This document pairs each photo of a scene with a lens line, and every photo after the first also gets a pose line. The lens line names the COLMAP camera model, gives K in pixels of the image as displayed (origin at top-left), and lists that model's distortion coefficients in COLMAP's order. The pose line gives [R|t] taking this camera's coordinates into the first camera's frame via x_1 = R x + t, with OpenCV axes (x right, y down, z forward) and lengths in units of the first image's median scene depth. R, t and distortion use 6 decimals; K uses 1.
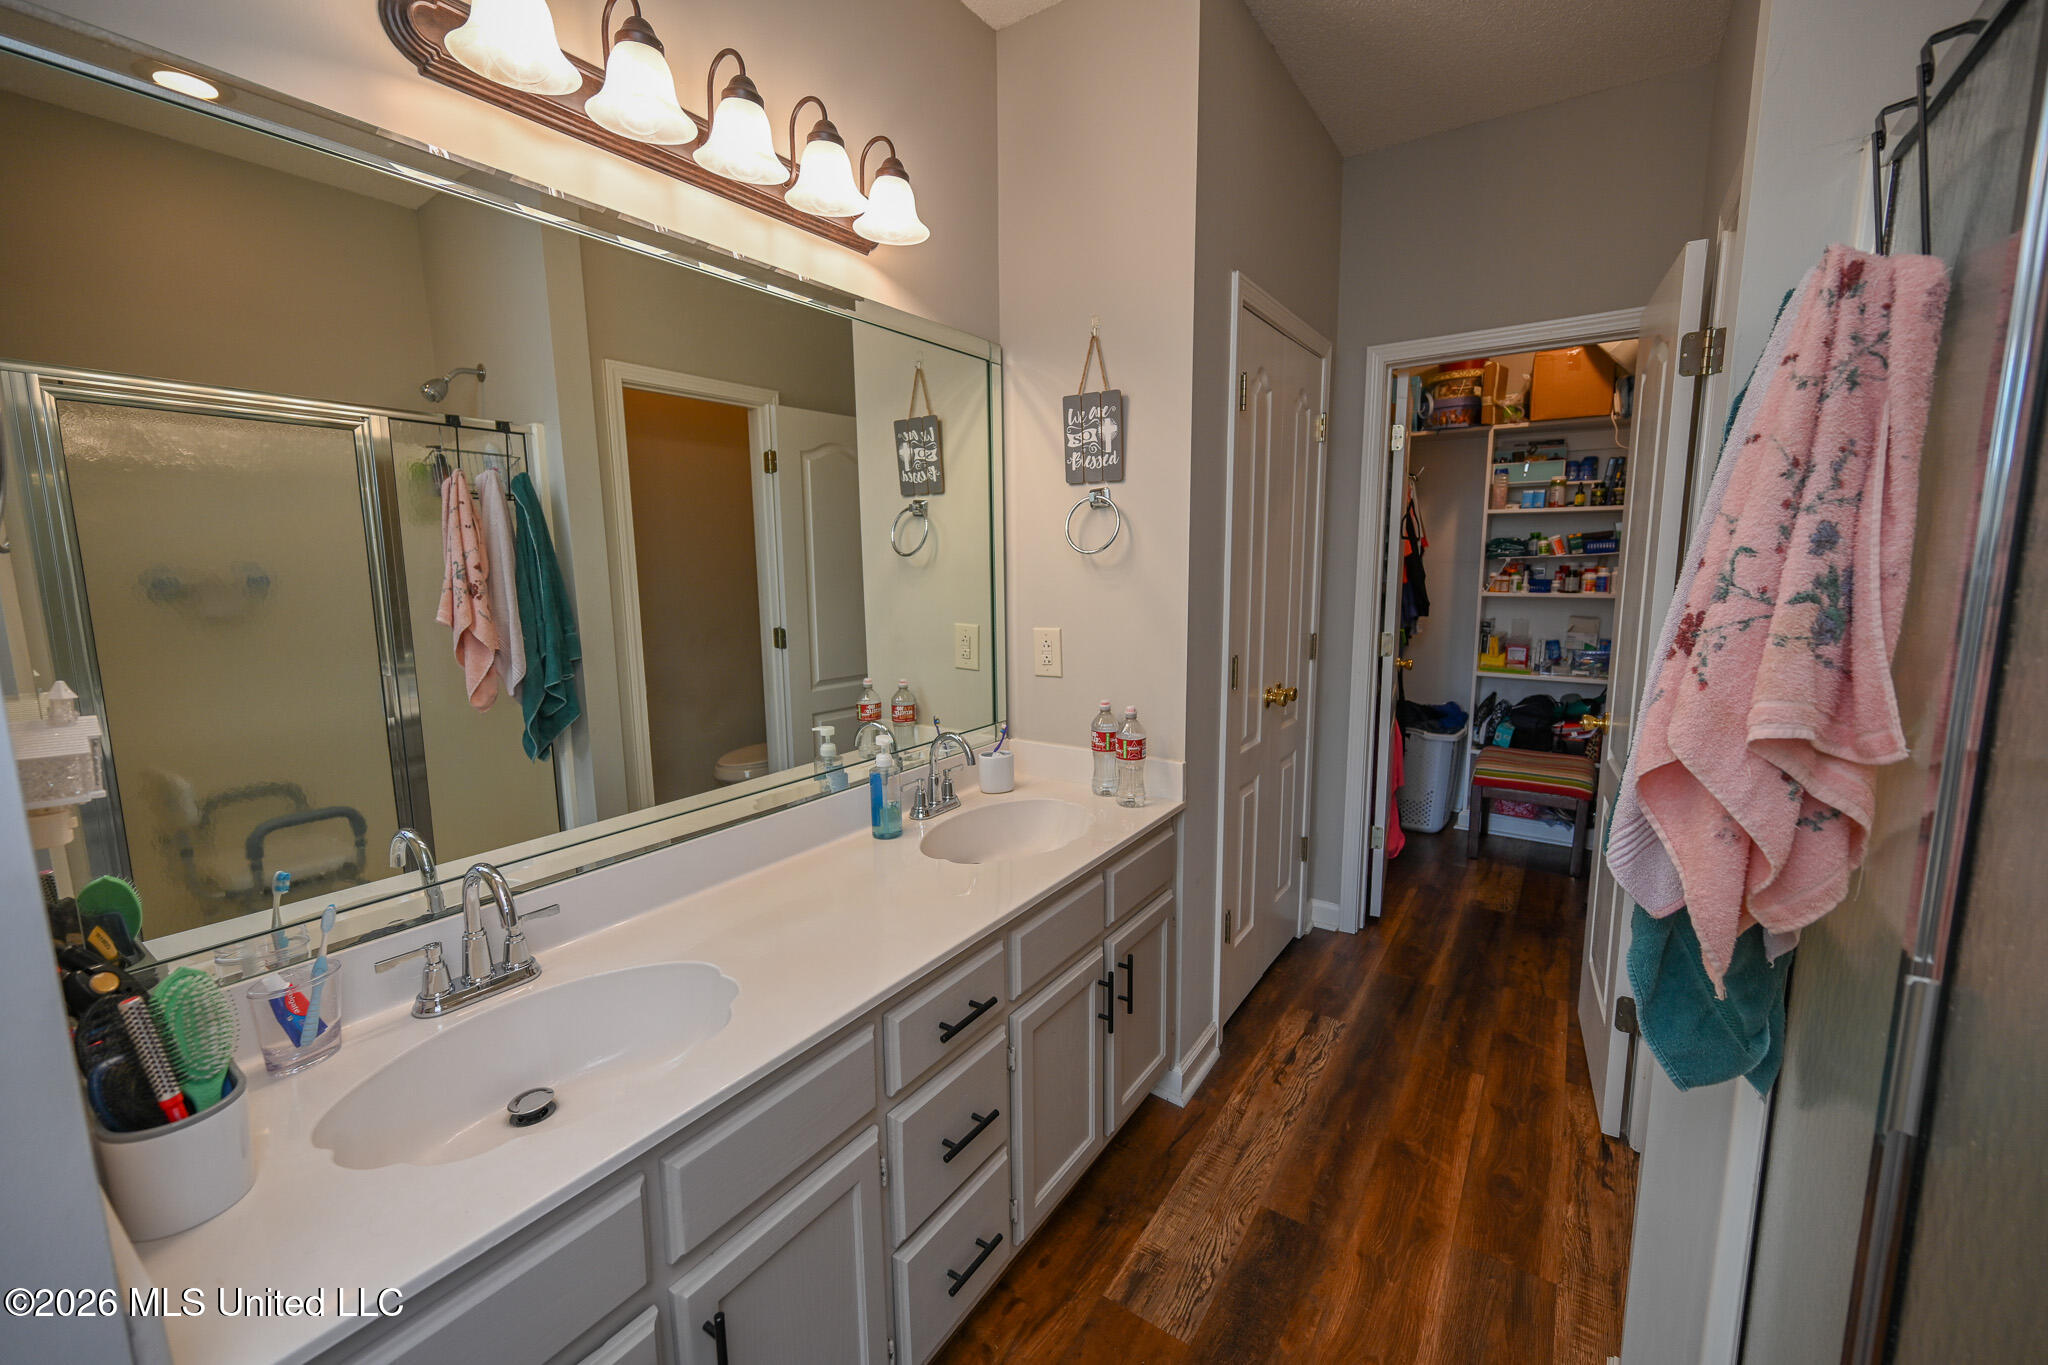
lens RADIAL K [[804.2, 0, 1031.1], [0, 804.2, 666.1], [0, 0, 1]] dist [-0.003040, 0.000969]
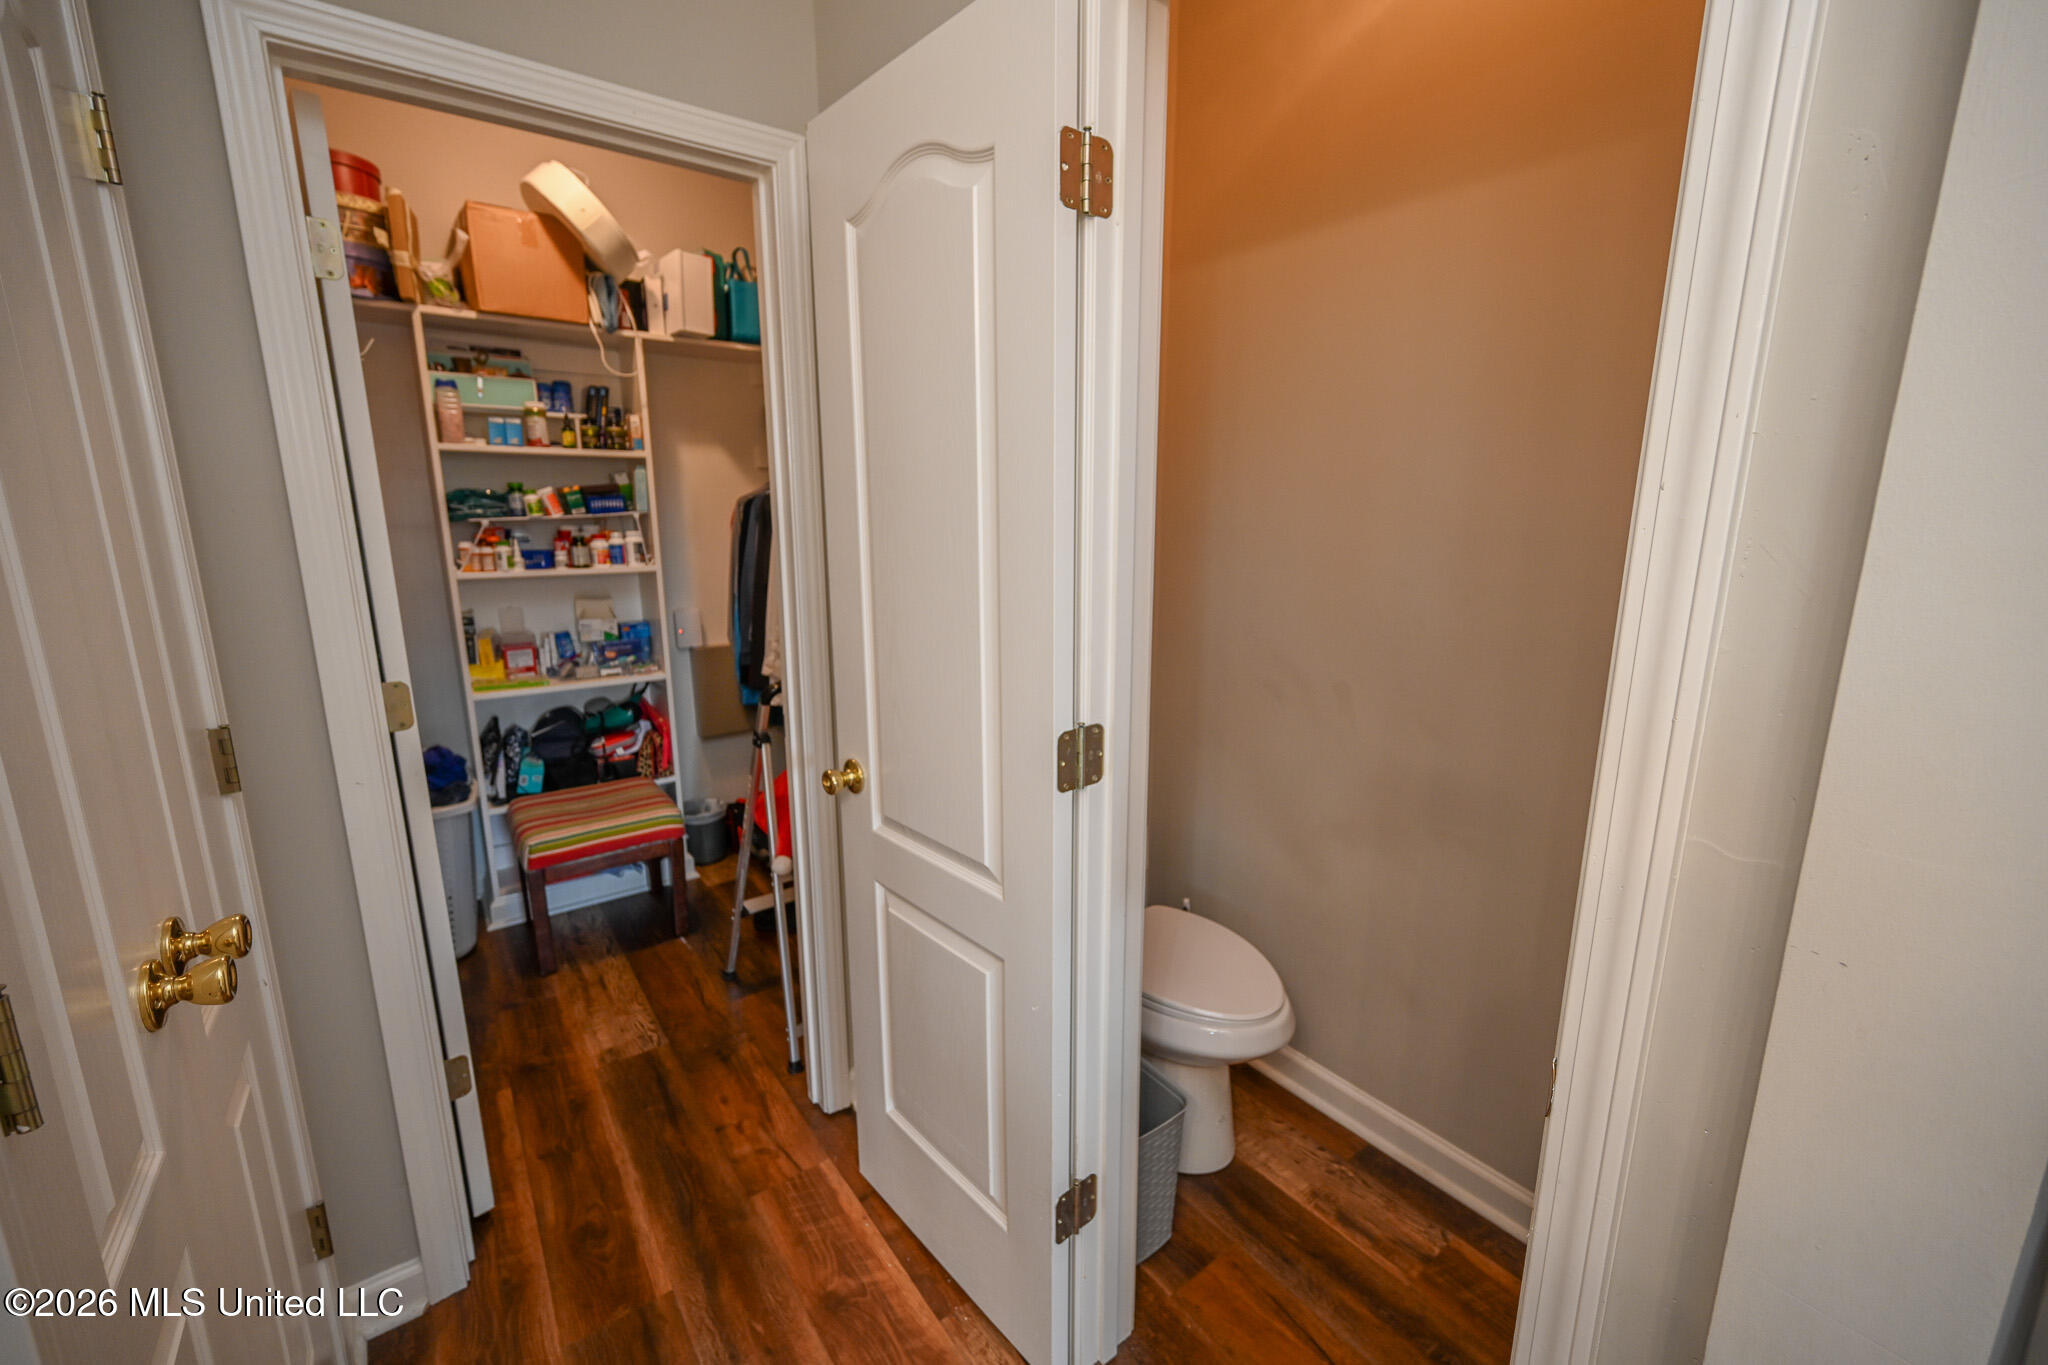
lens RADIAL K [[804.2, 0, 992.3], [0, 804.2, 682.9], [0, 0, 1]] dist [-0.003040, 0.000969]
pose [[0.332427, -0.180001, 0.925793, 0.147058], [0.123497, 0.981474, 0.146482, -0.074923], [-0.935008, 0.065638, 0.348498, 0.613268]]
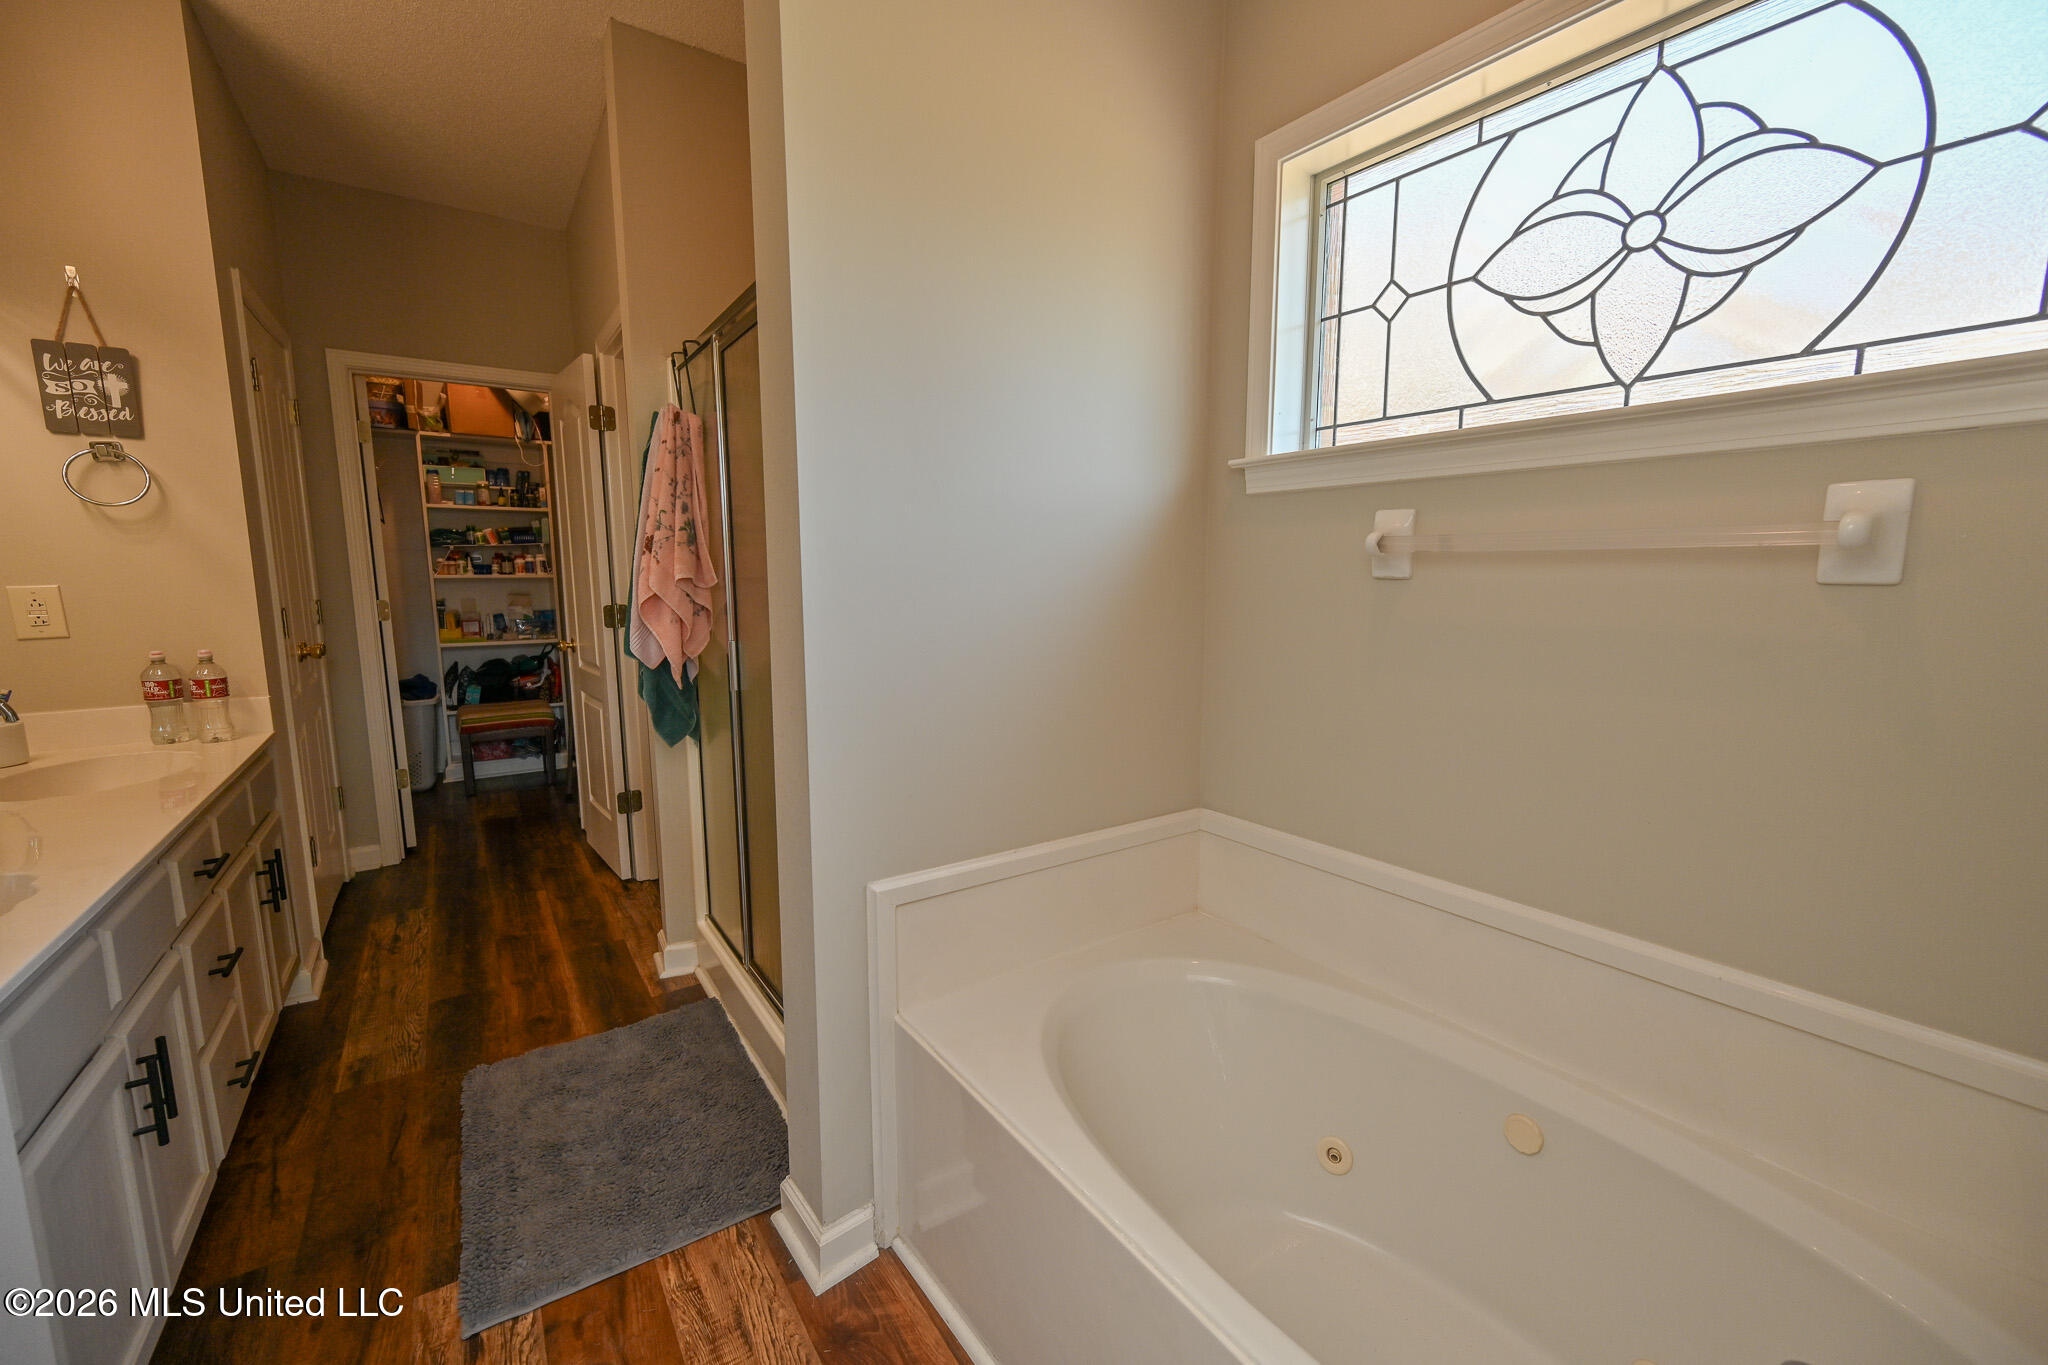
lens RADIAL K [[804.2, 0, 1028.3], [0, 804.2, 683.3], [0, 0, 1]] dist [-0.003040, 0.000969]
pose [[0.344079, -0.127115, 0.930296, -0.392520], [0.122588, 0.988394, 0.089713, 0.103442], [-0.930904, 0.083175, 0.355669, -0.325303]]
